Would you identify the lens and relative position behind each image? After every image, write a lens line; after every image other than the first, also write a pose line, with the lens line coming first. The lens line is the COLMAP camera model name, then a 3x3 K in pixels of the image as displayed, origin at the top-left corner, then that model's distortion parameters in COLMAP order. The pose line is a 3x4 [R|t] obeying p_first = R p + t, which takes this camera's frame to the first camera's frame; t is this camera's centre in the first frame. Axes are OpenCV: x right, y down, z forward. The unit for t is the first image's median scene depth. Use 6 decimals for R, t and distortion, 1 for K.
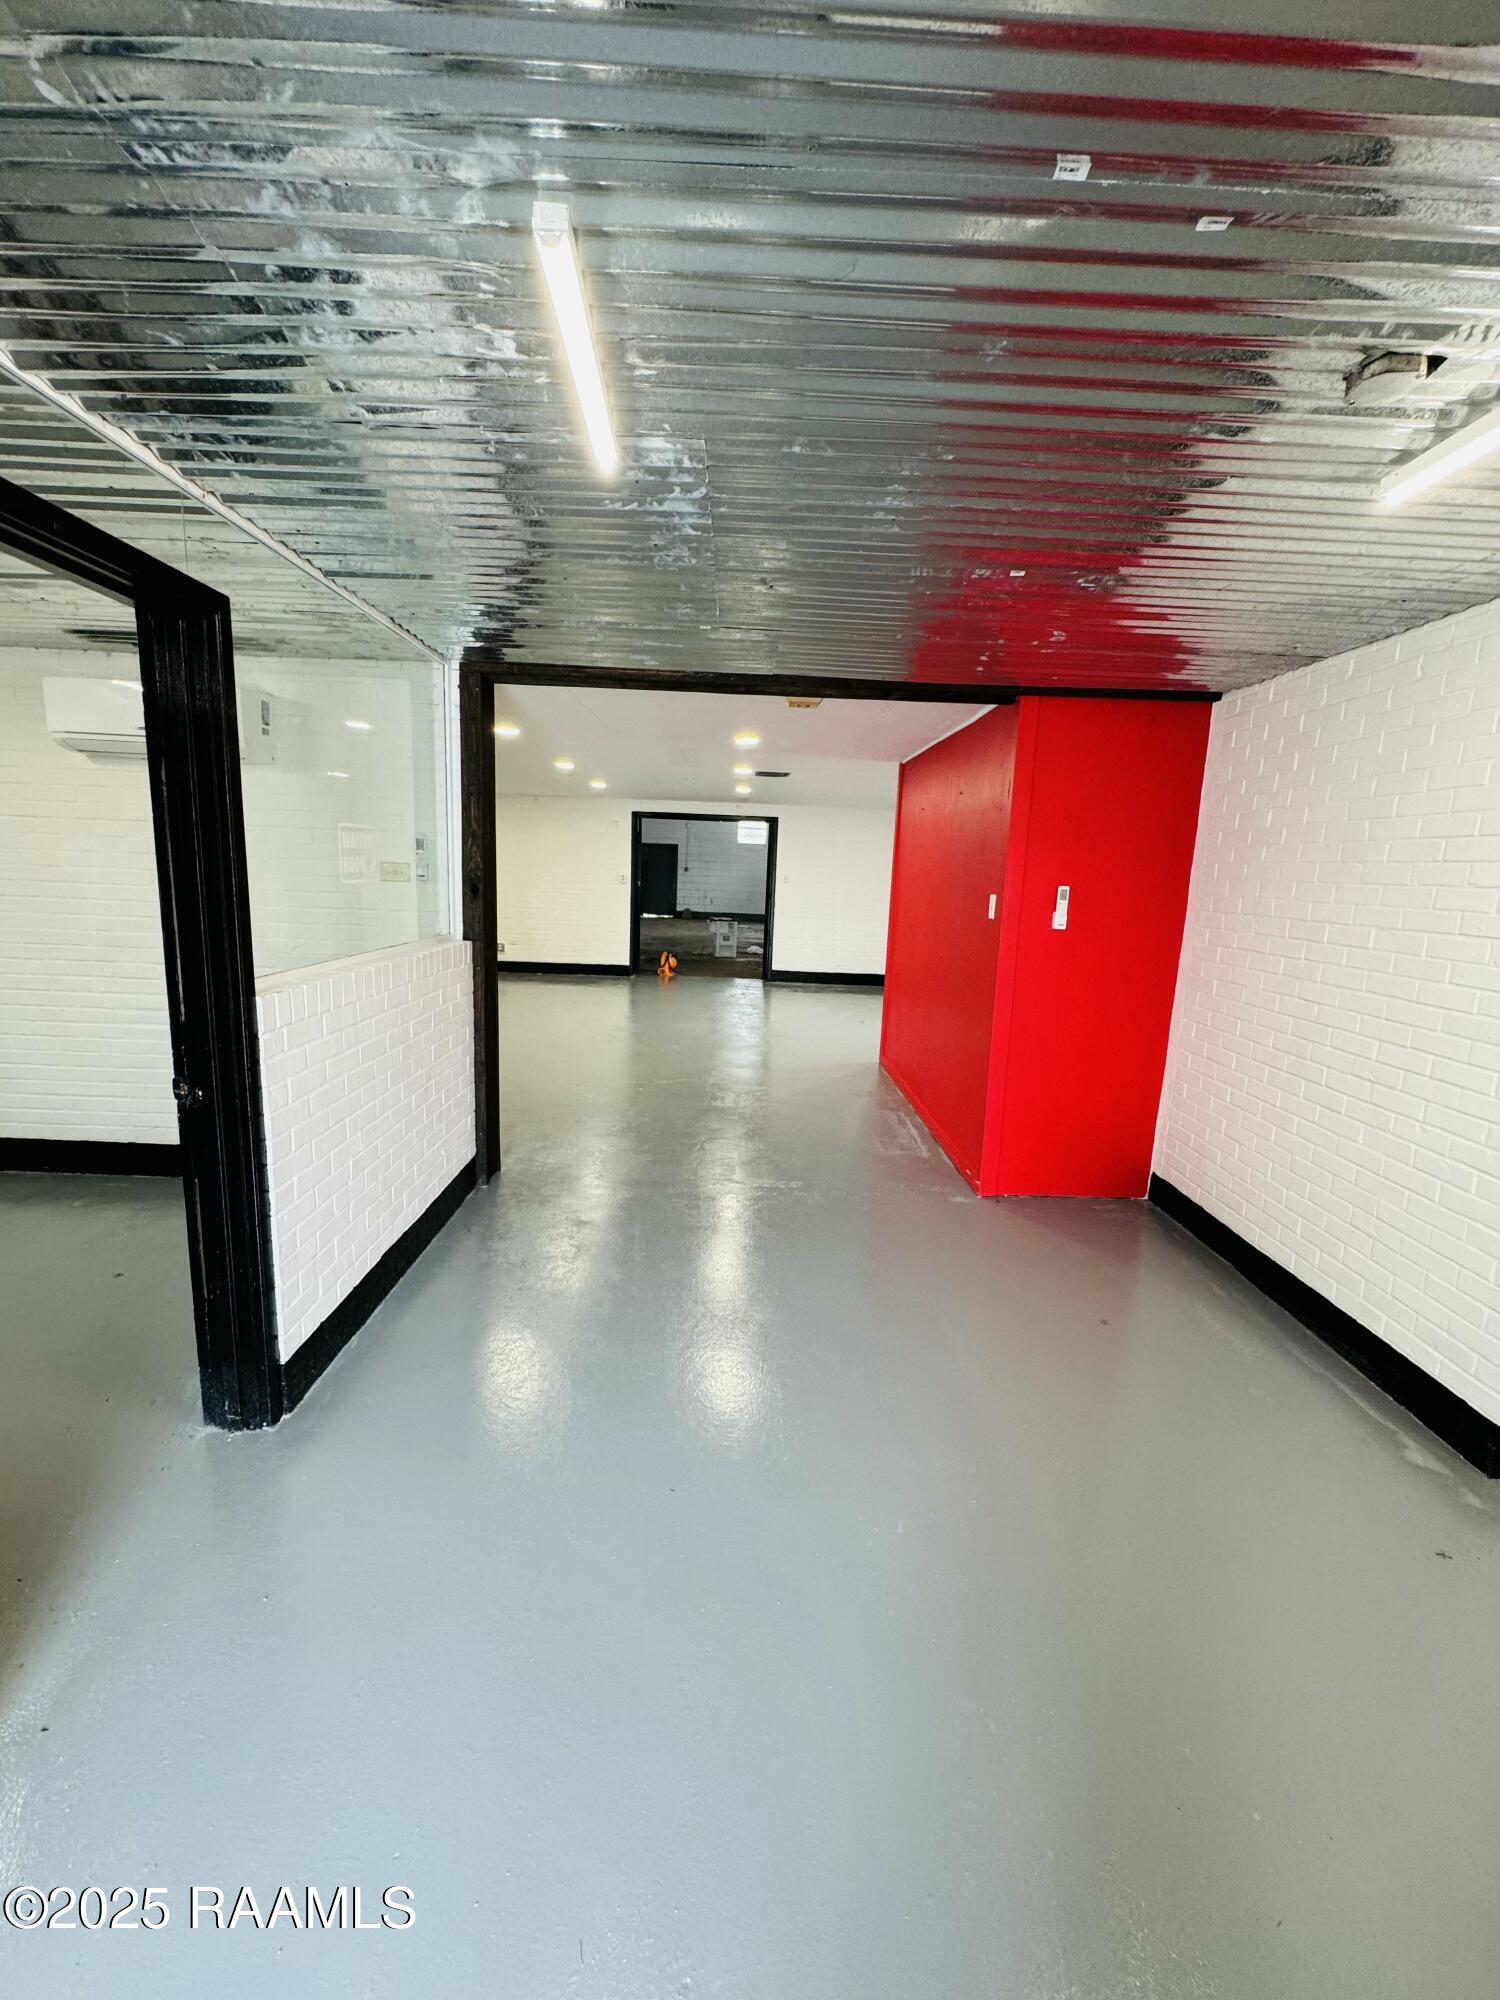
lens RADIAL K [[797.8, 0, 746.9], [0, 797.8, 1004.7], [0, 0, 1]] dist [0.000502, 0.000044]
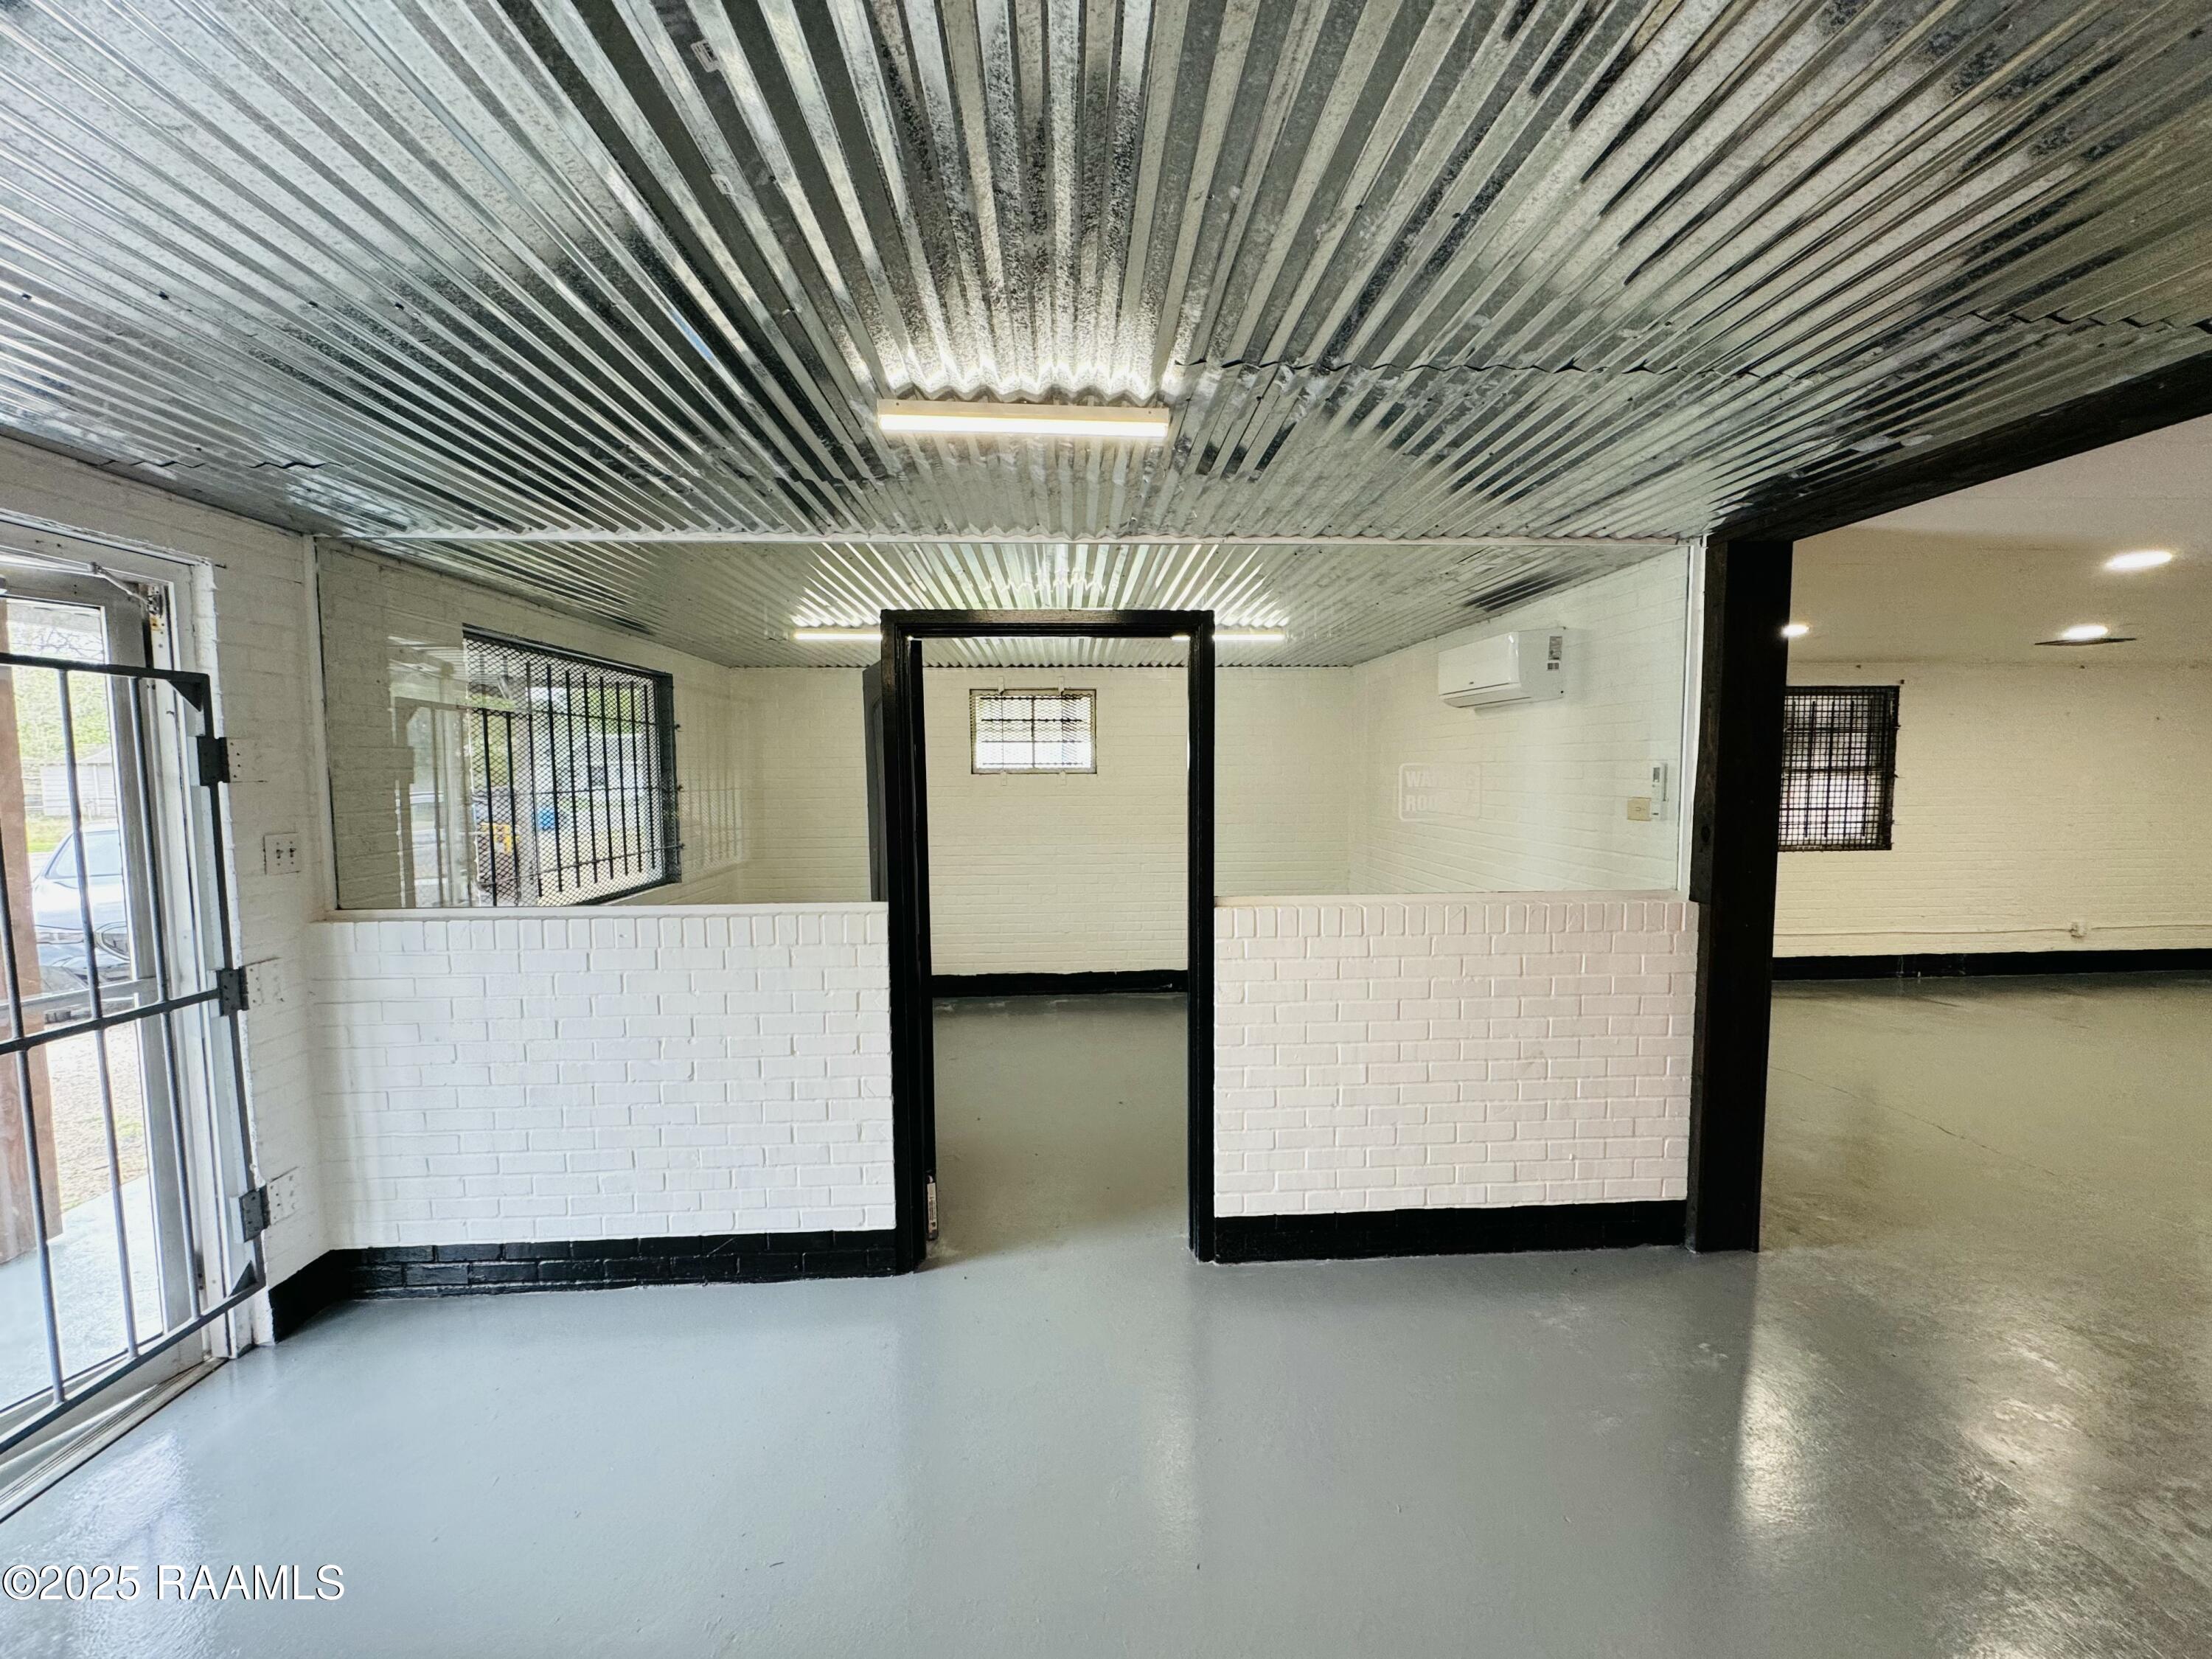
lens RADIAL K [[882.4, 0, 1108.1], [0, 882.4, 828.2], [0, 0, 1]] dist [0.000502, 0.000044]
pose [[0.046865, 0.031019, -0.998419, 0.444045], [-0.161188, 0.986654, 0.023088, -0.080614], [0.985810, 0.159851, 0.051240, 0.423943]]
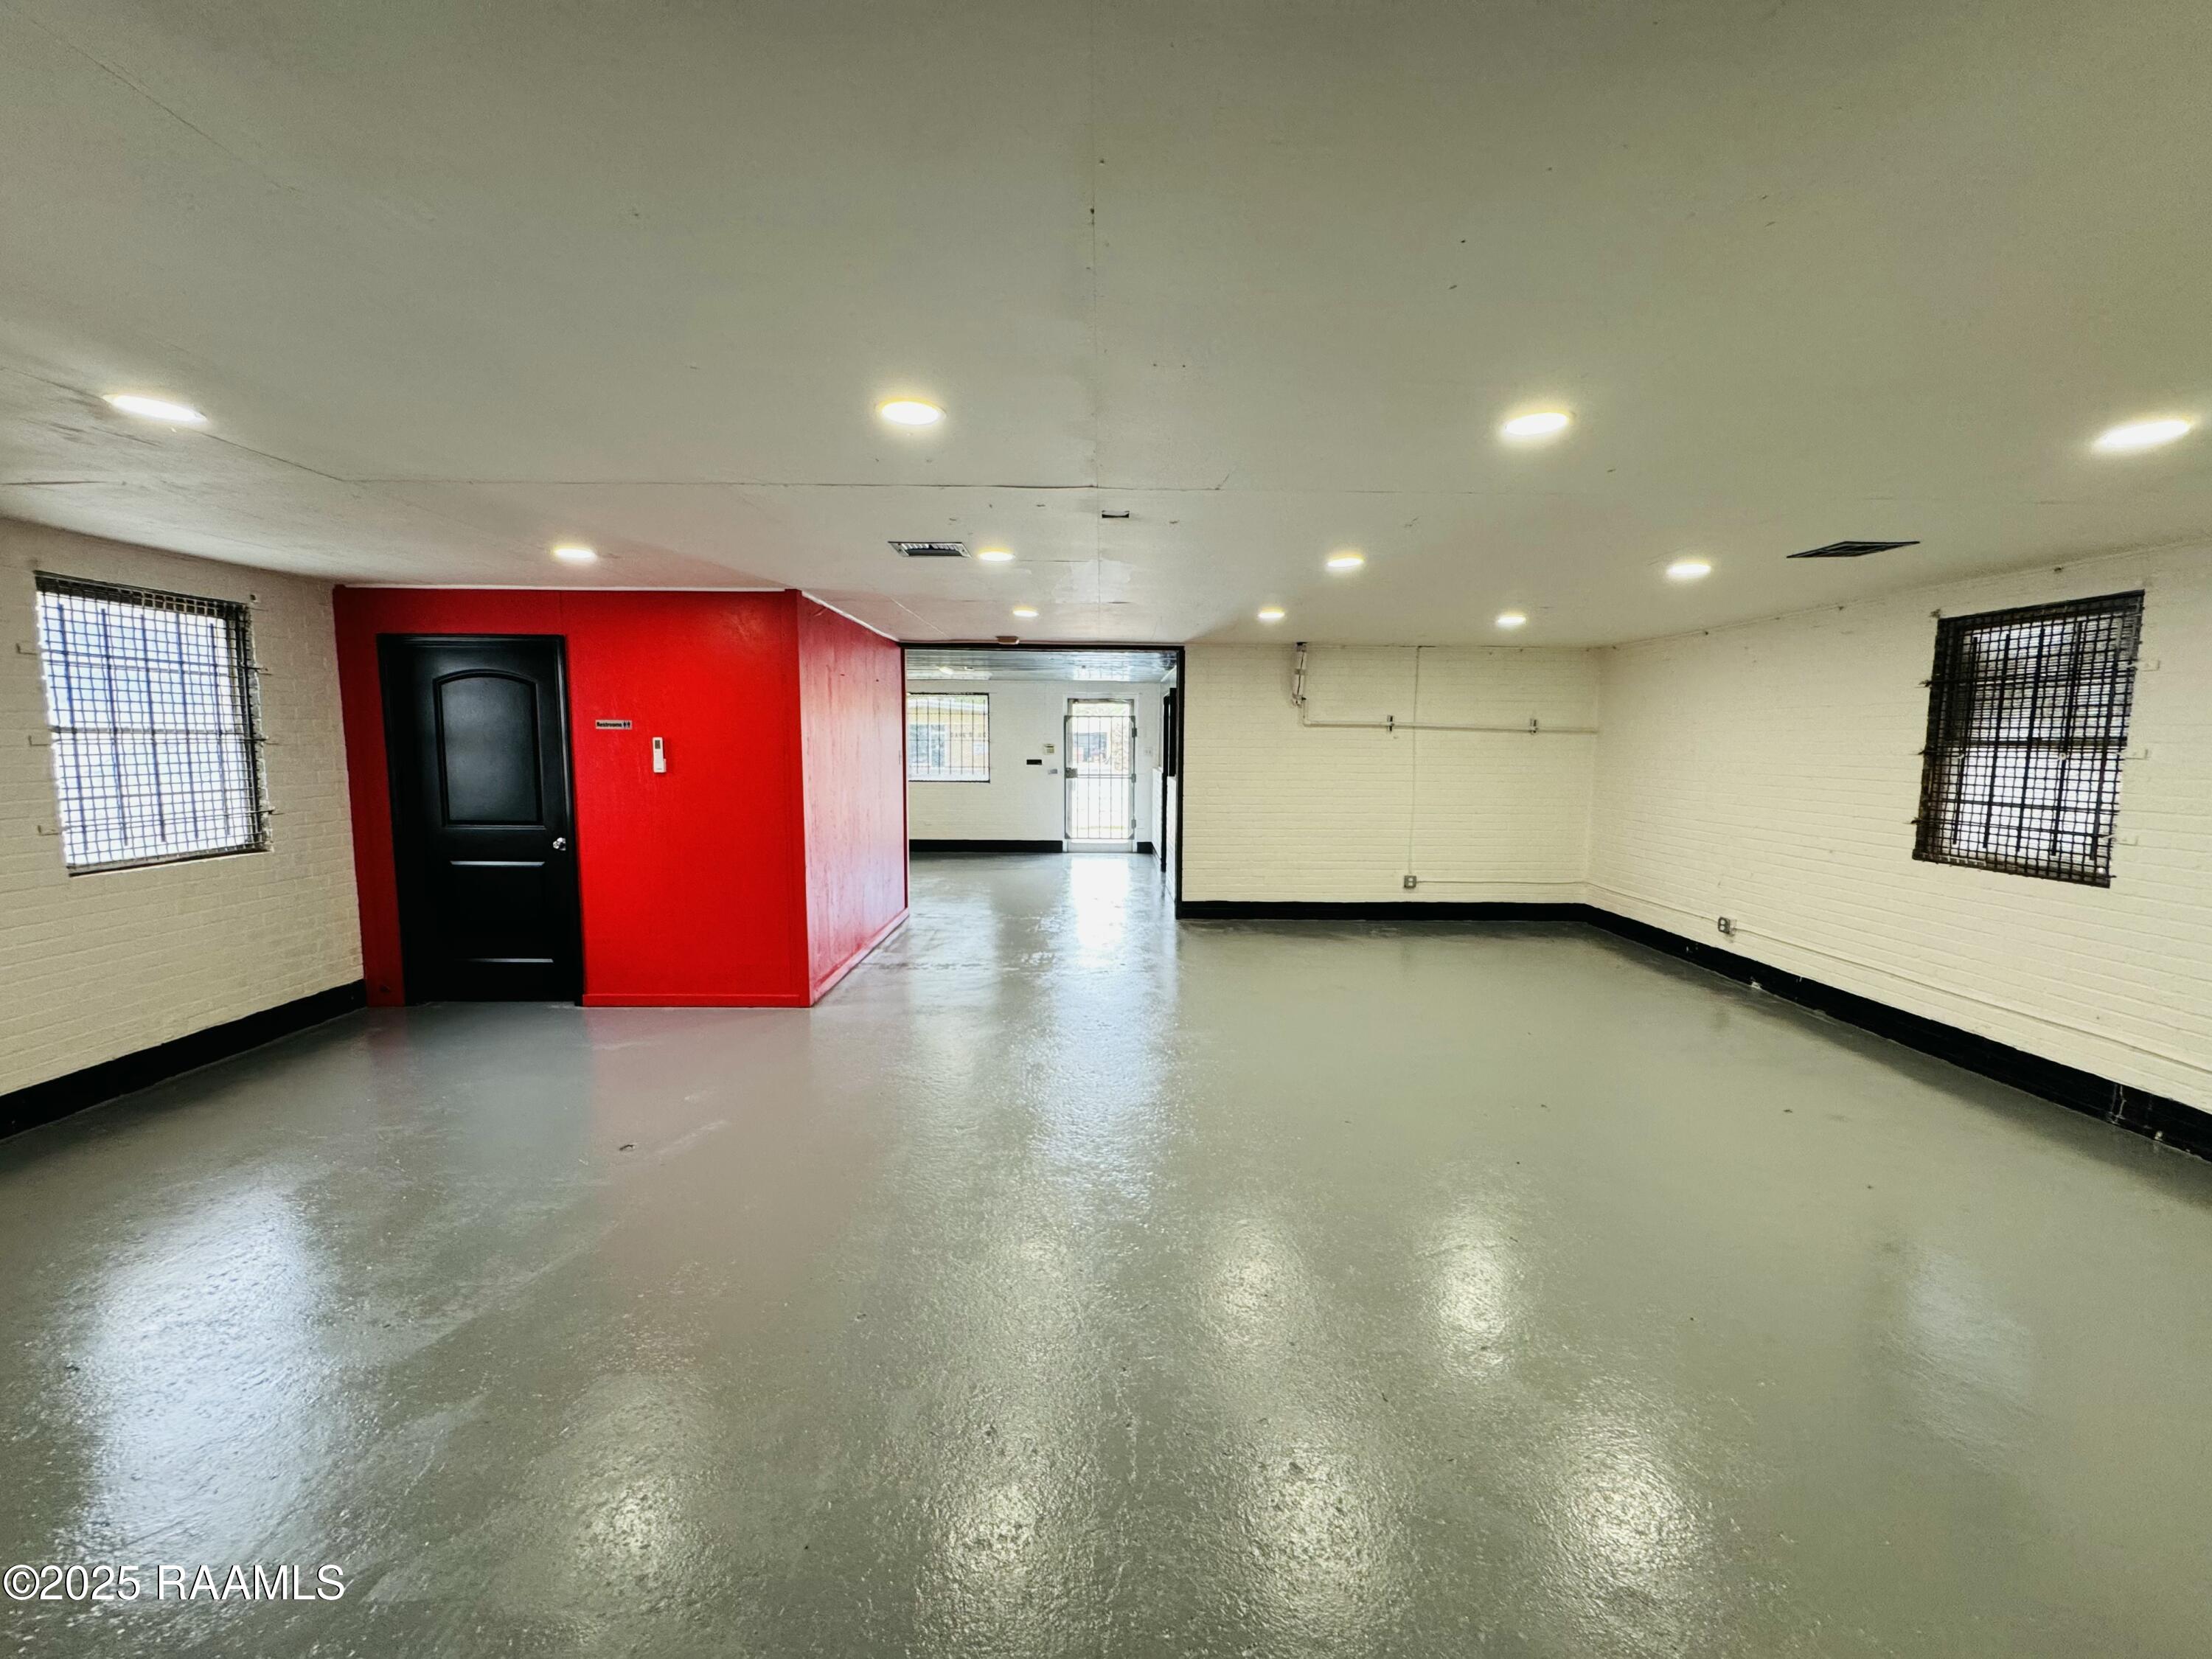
lens RADIAL K [[882.4, 0, 1103.5], [0, 882.4, 824.8], [0, 0, 1]] dist [0.000502, 0.000044]
pose [[-0.999389, -0.034178, -0.007340, 0.189882], [-0.034888, 0.961930, 0.271061, -0.292081], [-0.002204, 0.271151, -0.962534, 1.593500]]
